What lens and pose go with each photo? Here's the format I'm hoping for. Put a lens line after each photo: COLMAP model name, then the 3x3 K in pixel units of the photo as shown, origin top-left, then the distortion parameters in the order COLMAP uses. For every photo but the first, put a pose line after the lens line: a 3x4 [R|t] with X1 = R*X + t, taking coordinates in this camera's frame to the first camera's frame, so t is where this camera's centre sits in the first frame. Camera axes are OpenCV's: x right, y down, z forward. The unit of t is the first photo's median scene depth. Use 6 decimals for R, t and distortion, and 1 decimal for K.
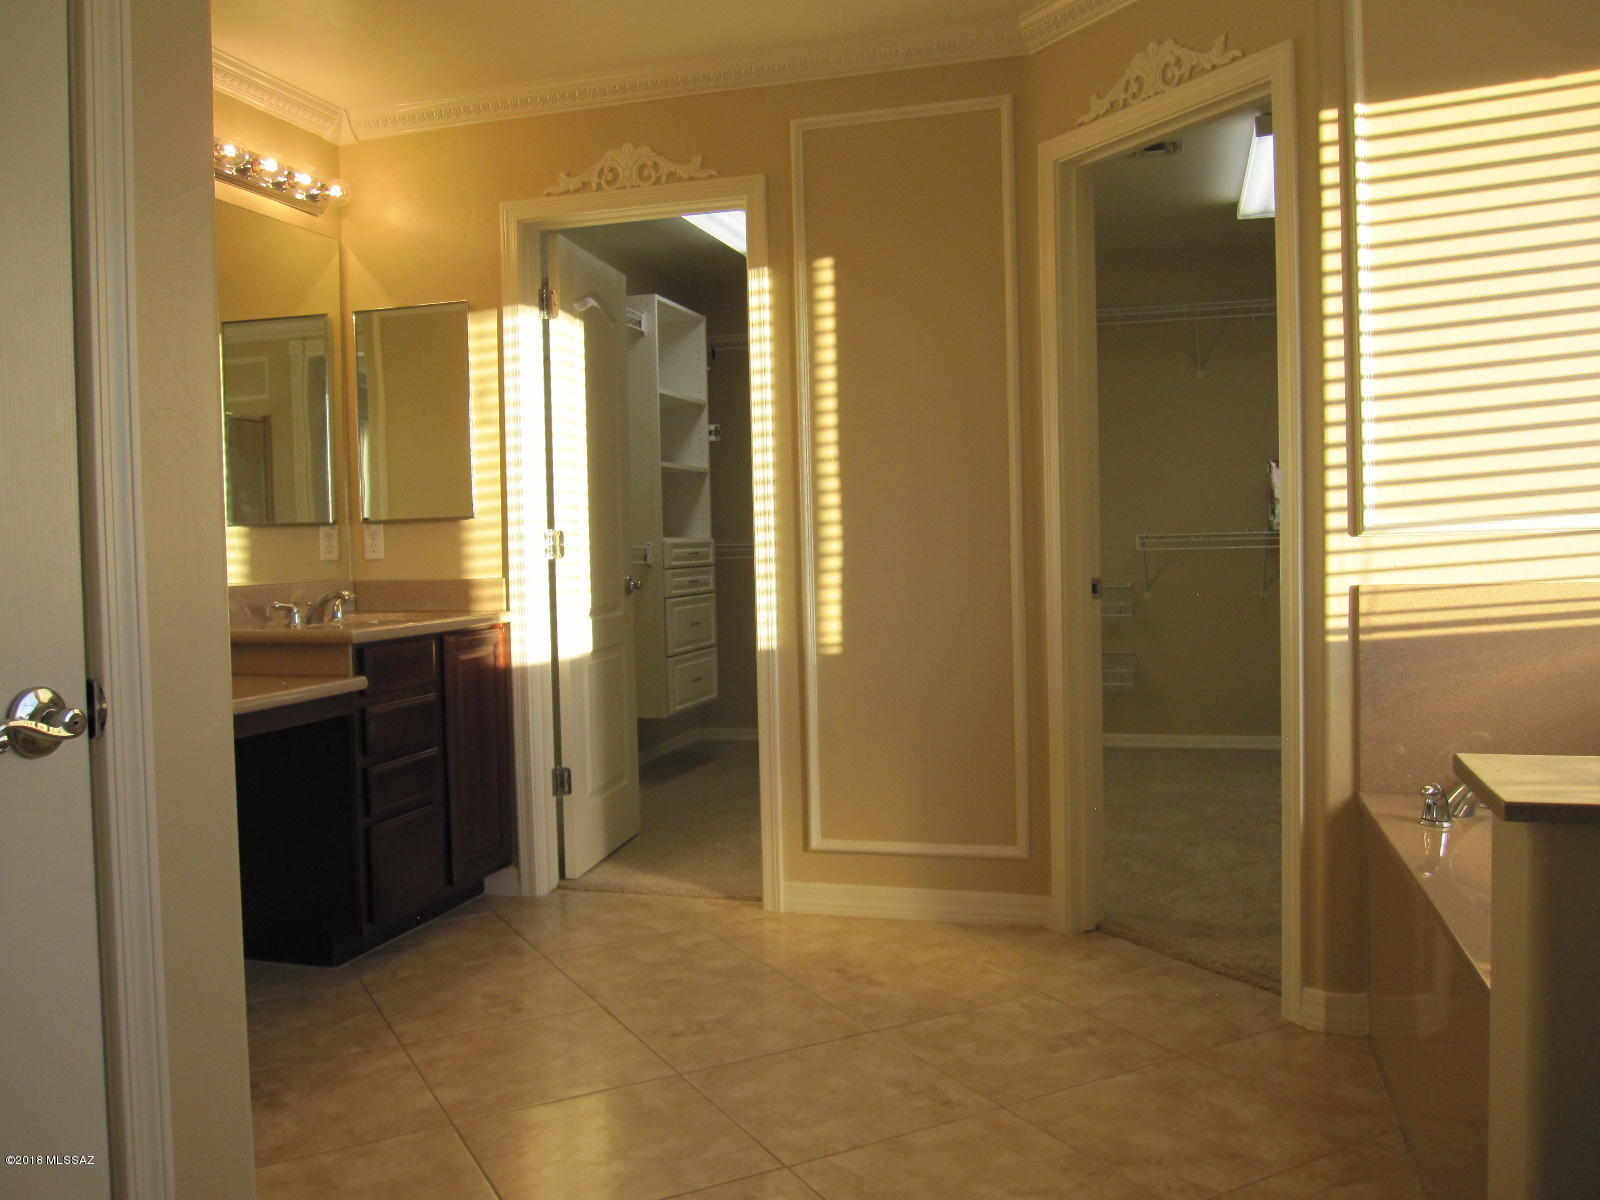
lens RADIAL K [[1323.5, 0, 801.1], [0, 1323.5, 597.2], [0, 0, 1]] dist [-0.065930, 0.036386]
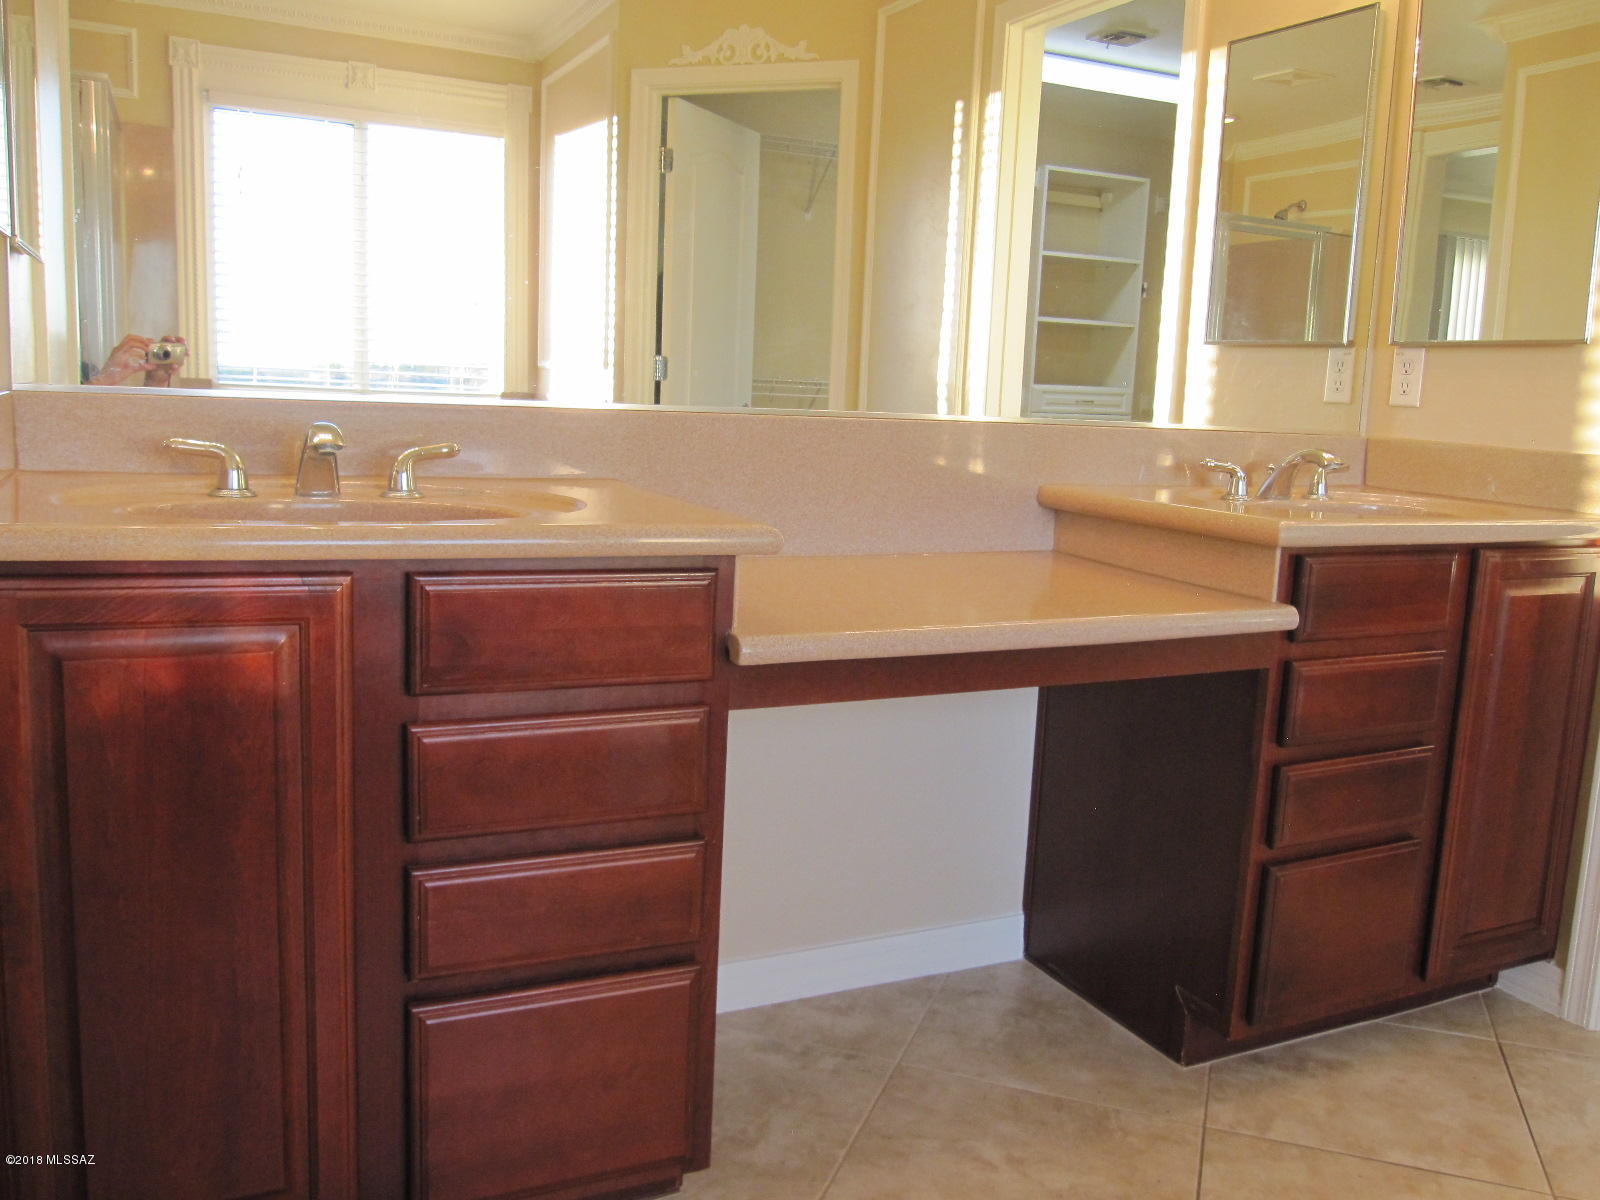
lens RADIAL K [[1323.5, 0, 802.6], [0, 1323.5, 595.2], [0, 0, 1]] dist [-0.065930, 0.036386]
pose [[0.671465, 0.166626, -0.722060, -0.065600], [-0.086800, 0.985370, 0.146671, -0.007530], [0.735935, -0.035809, 0.676104, 0.428844]]
